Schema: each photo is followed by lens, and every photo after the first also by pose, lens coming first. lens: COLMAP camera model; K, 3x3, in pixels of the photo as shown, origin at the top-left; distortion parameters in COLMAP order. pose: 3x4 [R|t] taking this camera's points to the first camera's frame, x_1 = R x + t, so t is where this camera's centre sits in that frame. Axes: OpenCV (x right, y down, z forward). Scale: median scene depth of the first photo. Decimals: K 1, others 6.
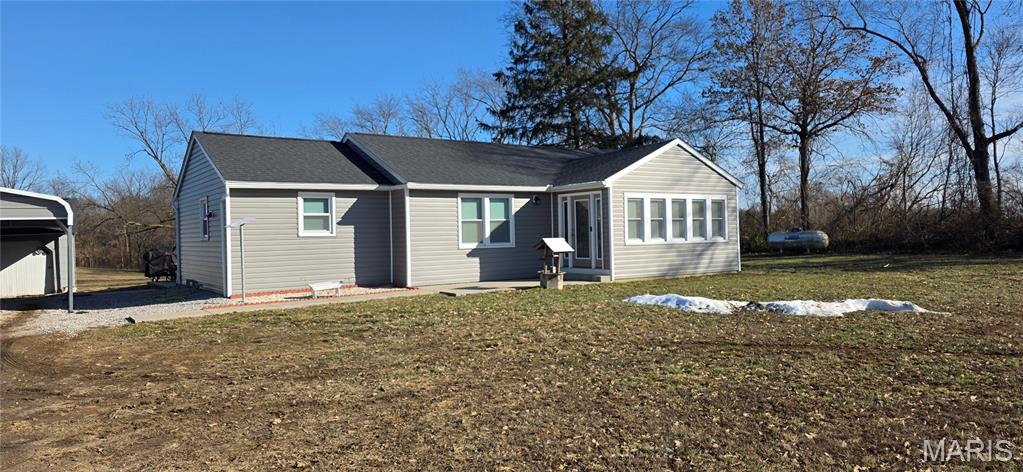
lens RADIAL K [[645.4, 0, 511.5], [0, 645.4, 236.0], [0, 0, 1]] dist [-0.002579, -0.000724]
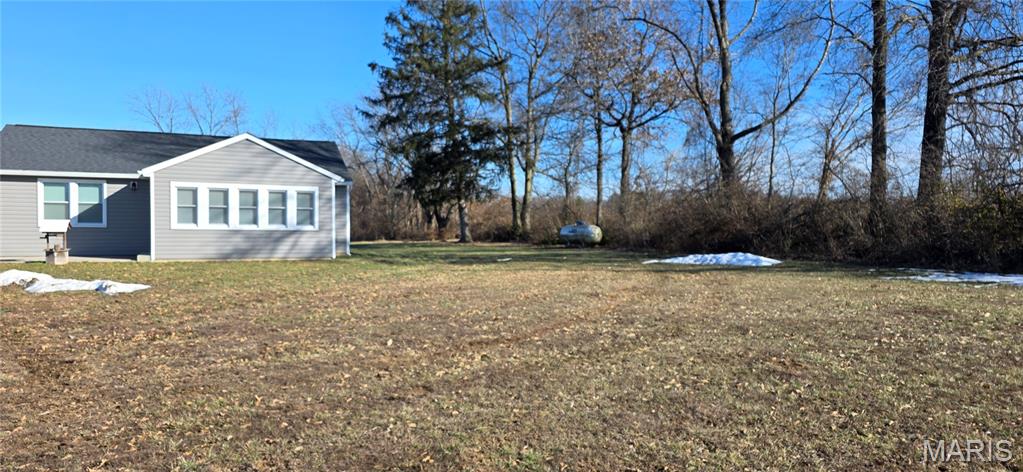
lens RADIAL K [[657.1, 0, 511.5], [0, 657.1, 220.5], [0, 0, 1]] dist [0.057903, 0.000379]
pose [[0.984385, 0.035943, -0.172321, 0.901391], [-0.035909, 0.999350, 0.003315, -0.024083], [0.172329, 0.002924, 0.985035, -0.032225]]
